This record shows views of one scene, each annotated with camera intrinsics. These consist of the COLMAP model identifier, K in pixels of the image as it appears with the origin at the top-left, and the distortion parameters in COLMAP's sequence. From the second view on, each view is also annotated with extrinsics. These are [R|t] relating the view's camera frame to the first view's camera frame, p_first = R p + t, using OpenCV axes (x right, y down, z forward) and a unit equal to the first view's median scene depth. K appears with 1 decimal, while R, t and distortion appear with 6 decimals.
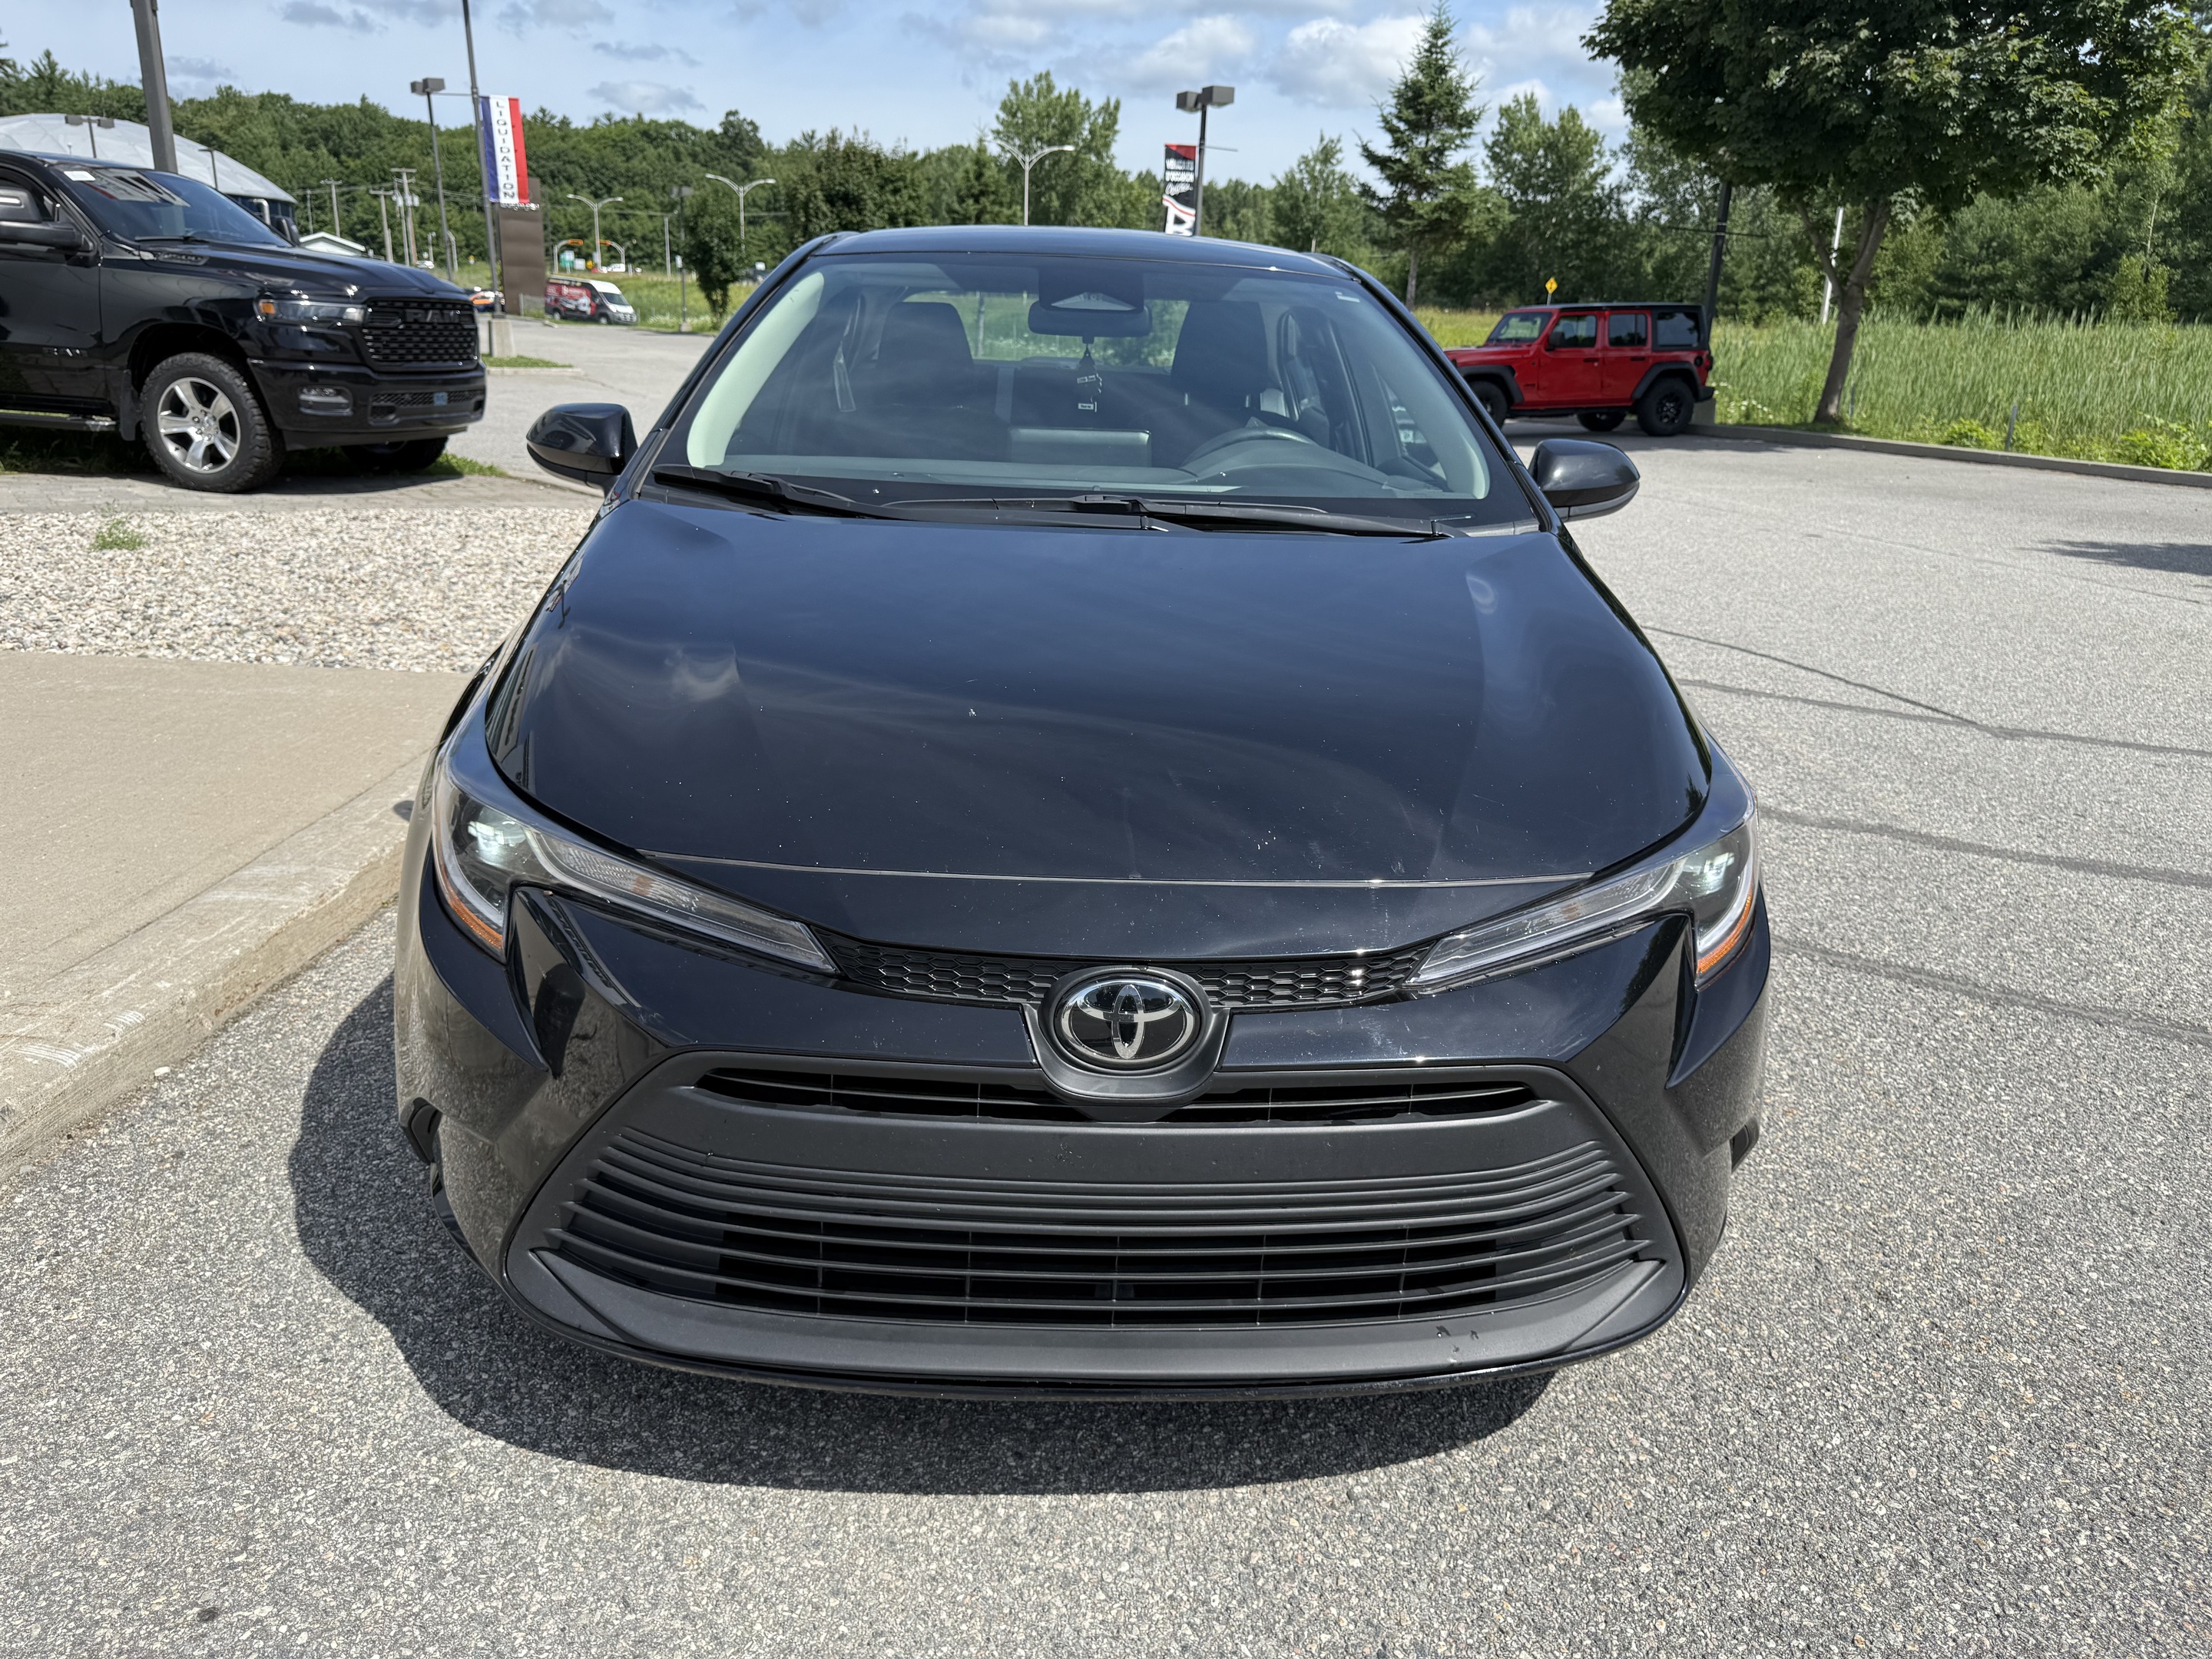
lens RADIAL K [[1627.4, 0, 1105.6], [0, 1627.4, 846.6], [0, 0, 1]] dist [0.004254, -0.001263]
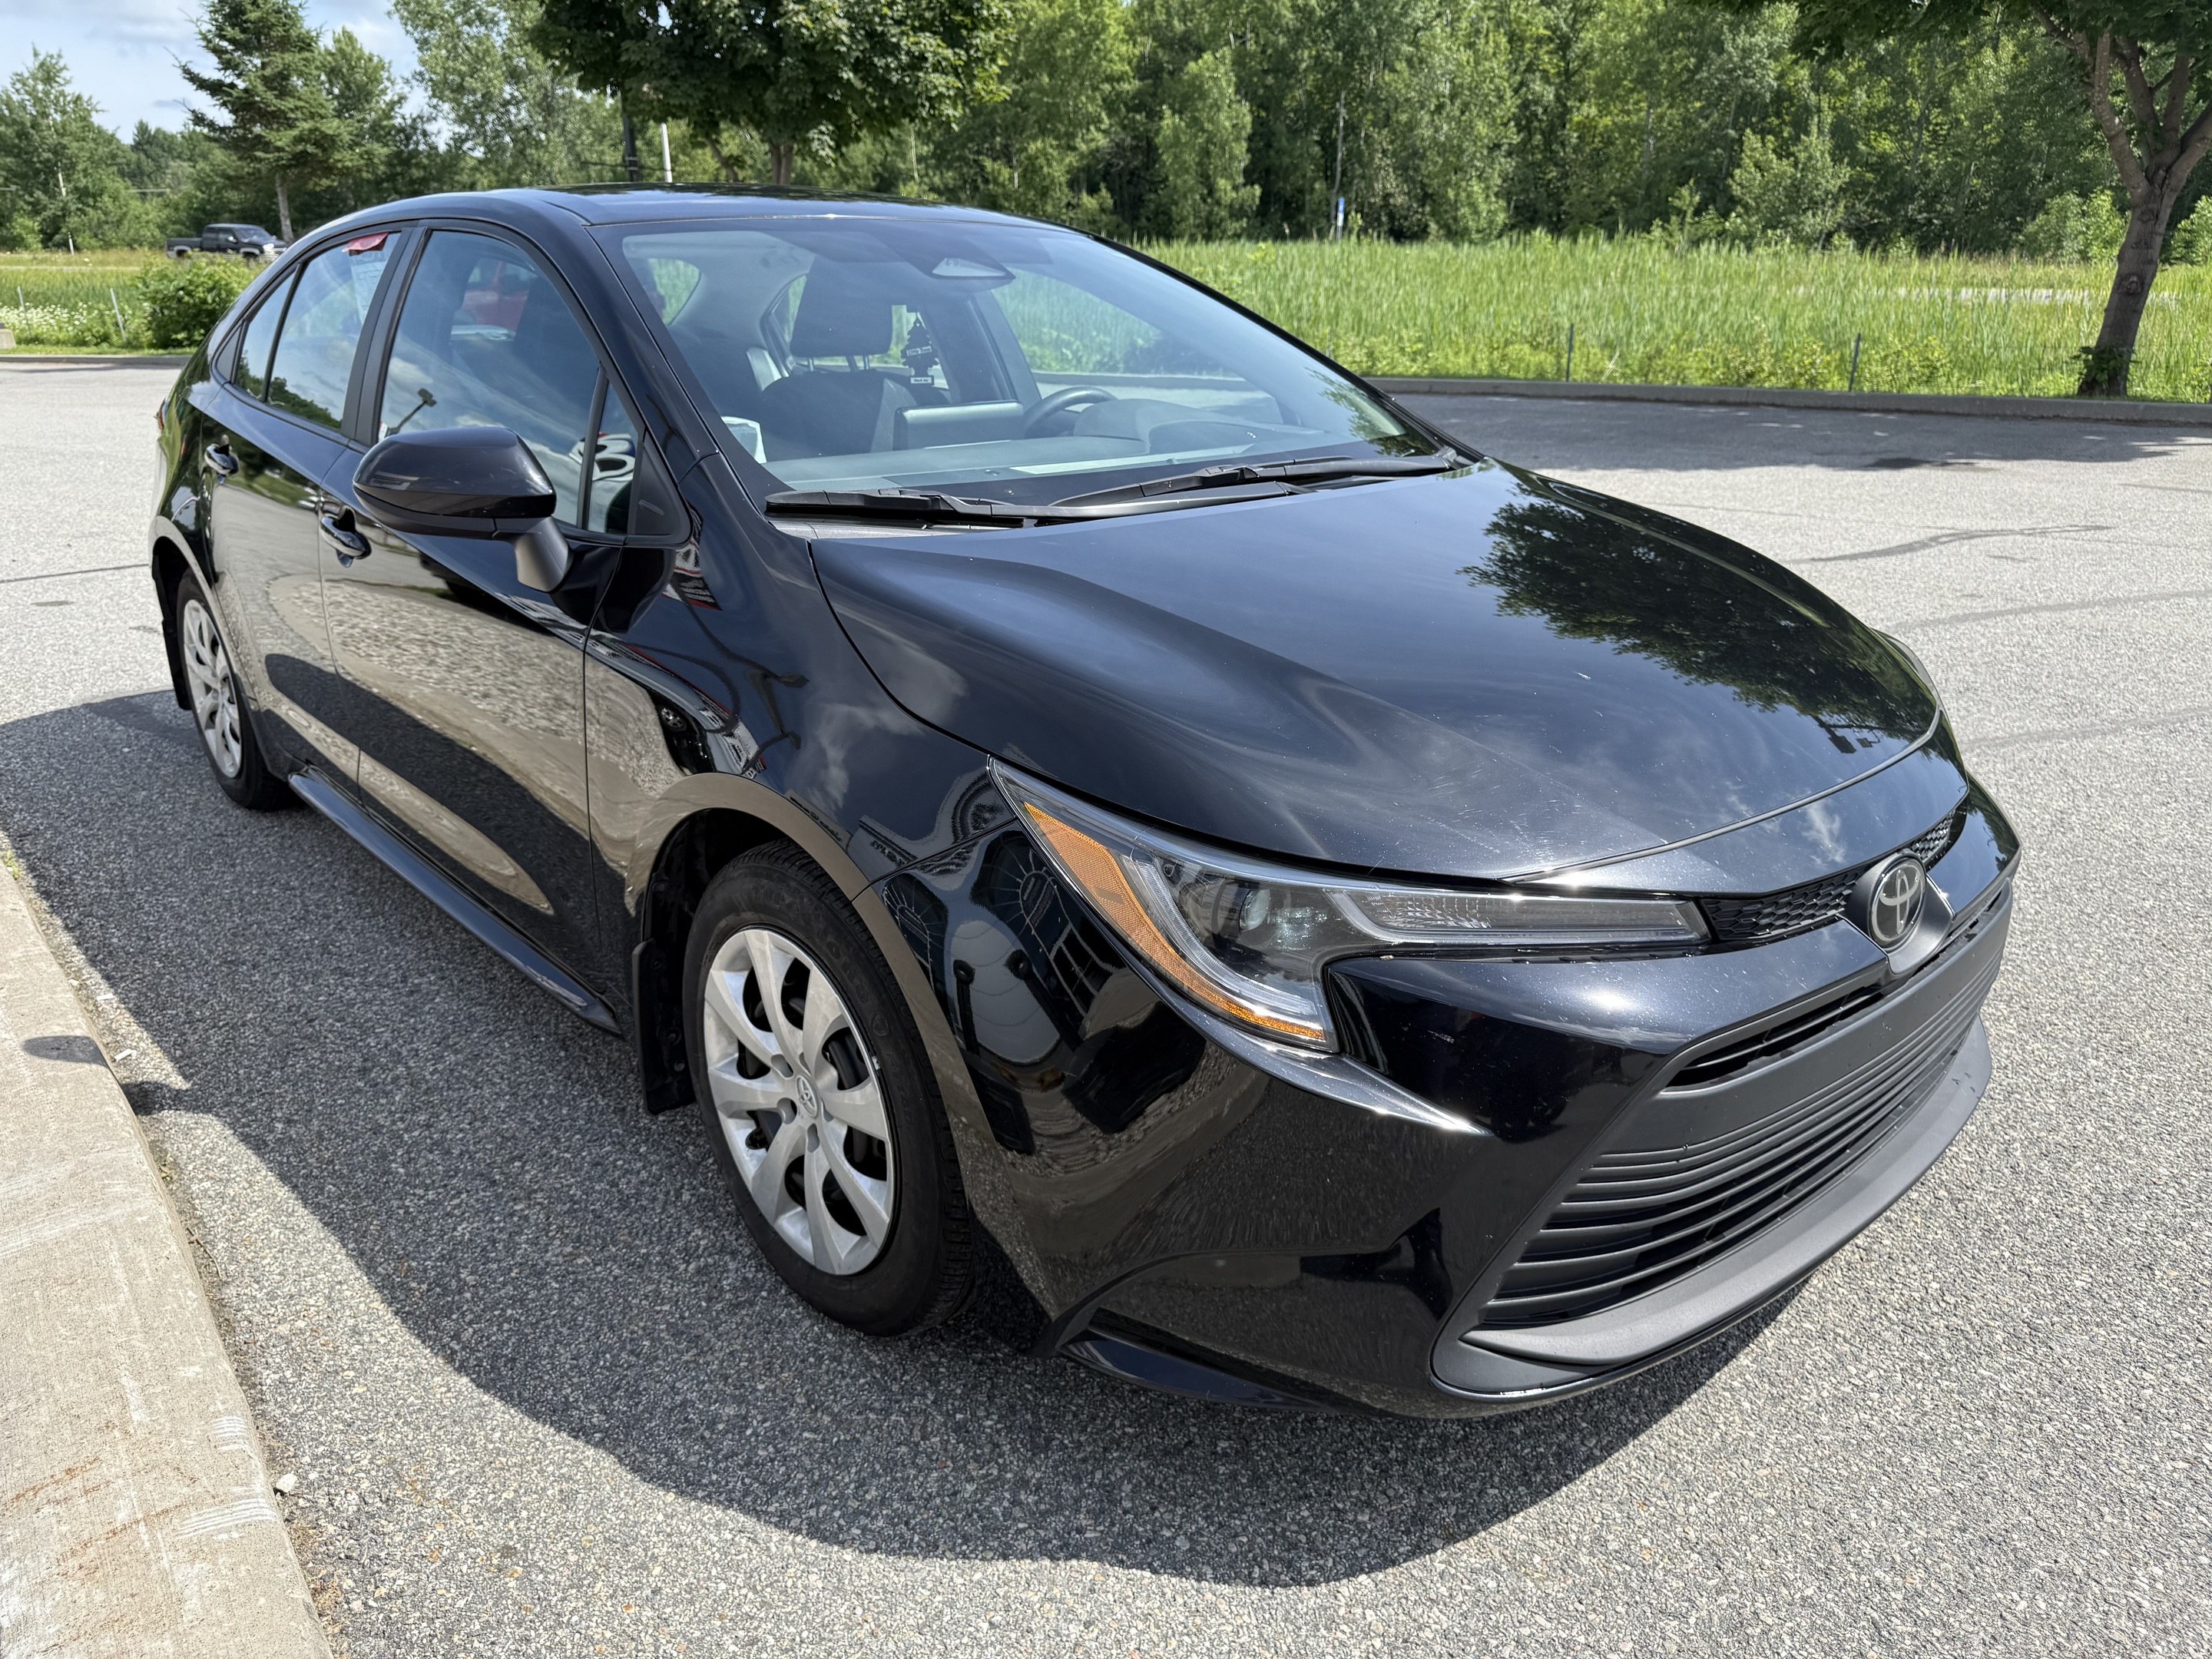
lens RADIAL K [[1604.1, 0, 1113.6], [0, 1604.1, 838.6], [0, 0, 1]] dist [0.002229, -0.001665]
pose [[0.765185, -0.252401, 0.592272, -0.043305], [0.229477, 0.966450, 0.115387, -0.007874], [-0.601525, 0.047621, 0.797433, 0.017093]]
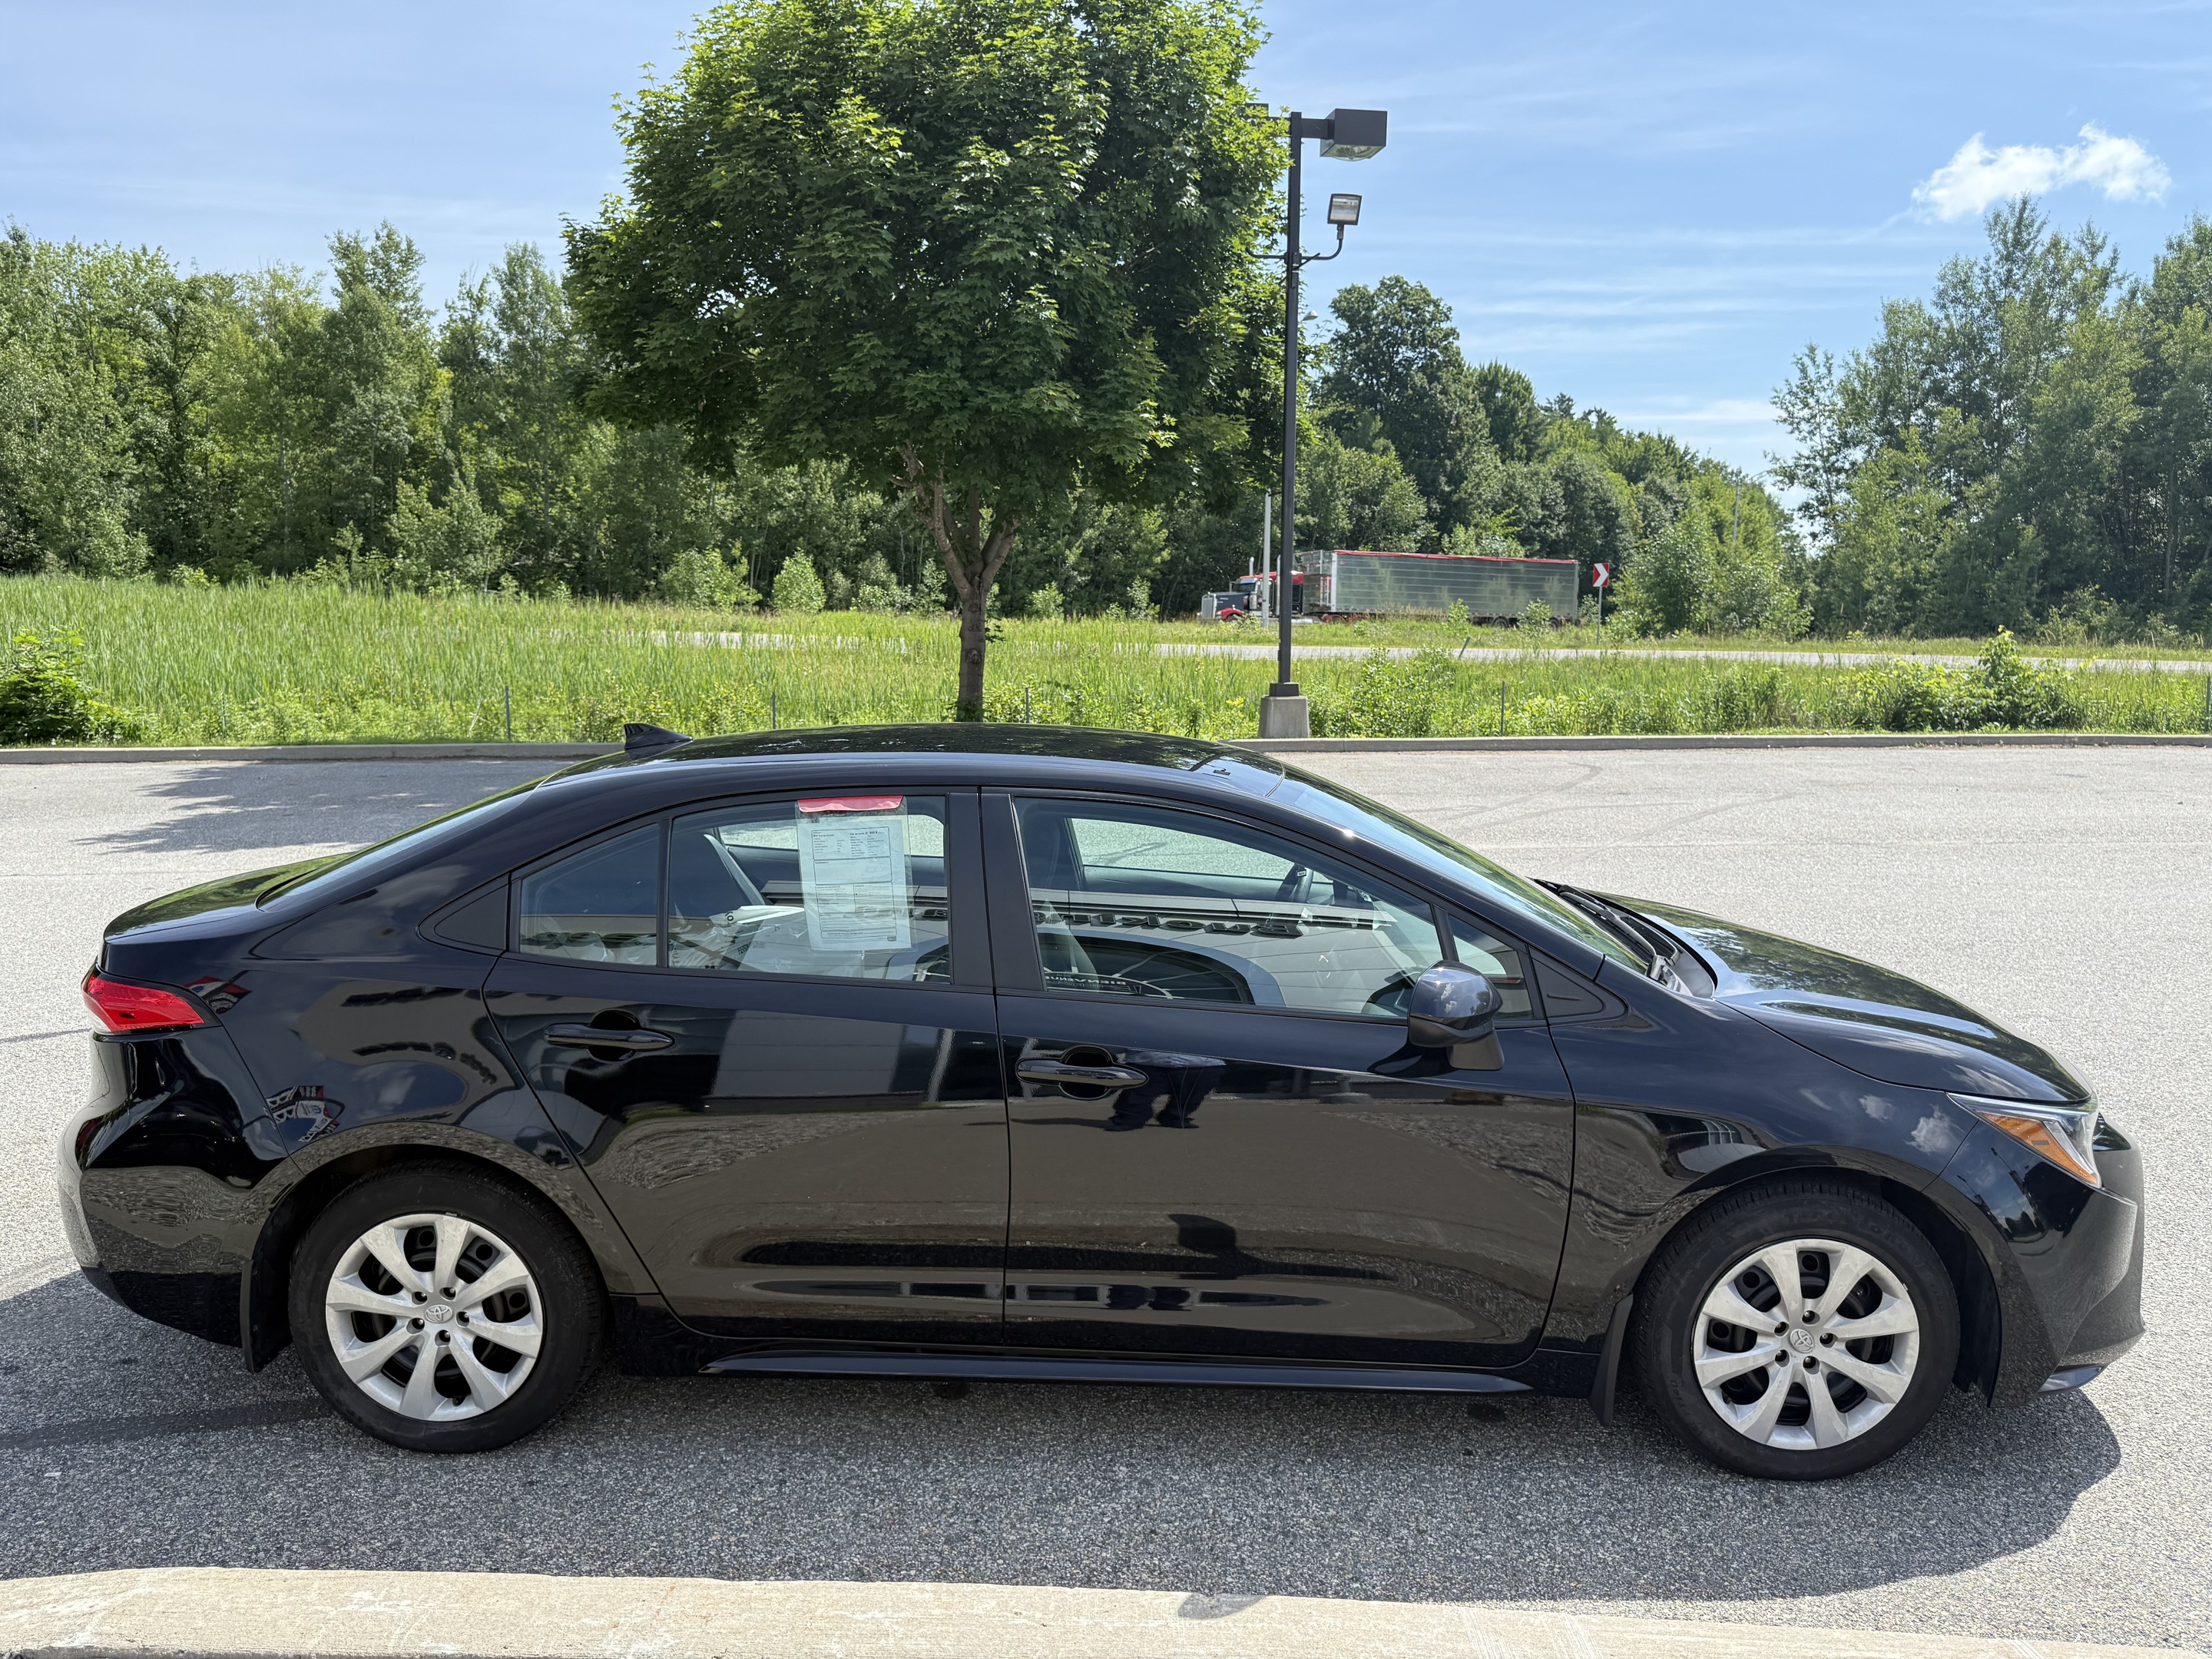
lens RADIAL K [[1627.4, 0, 1105.6], [0, 1627.4, 846.6], [0, 0, 1]] dist [0.004254, -0.001263]
pose [[0.034804, -0.191640, 0.980848, -0.102566], [0.298334, 0.938686, 0.172816, -0.046462], [-0.953827, 0.286606, 0.089843, 0.083969]]
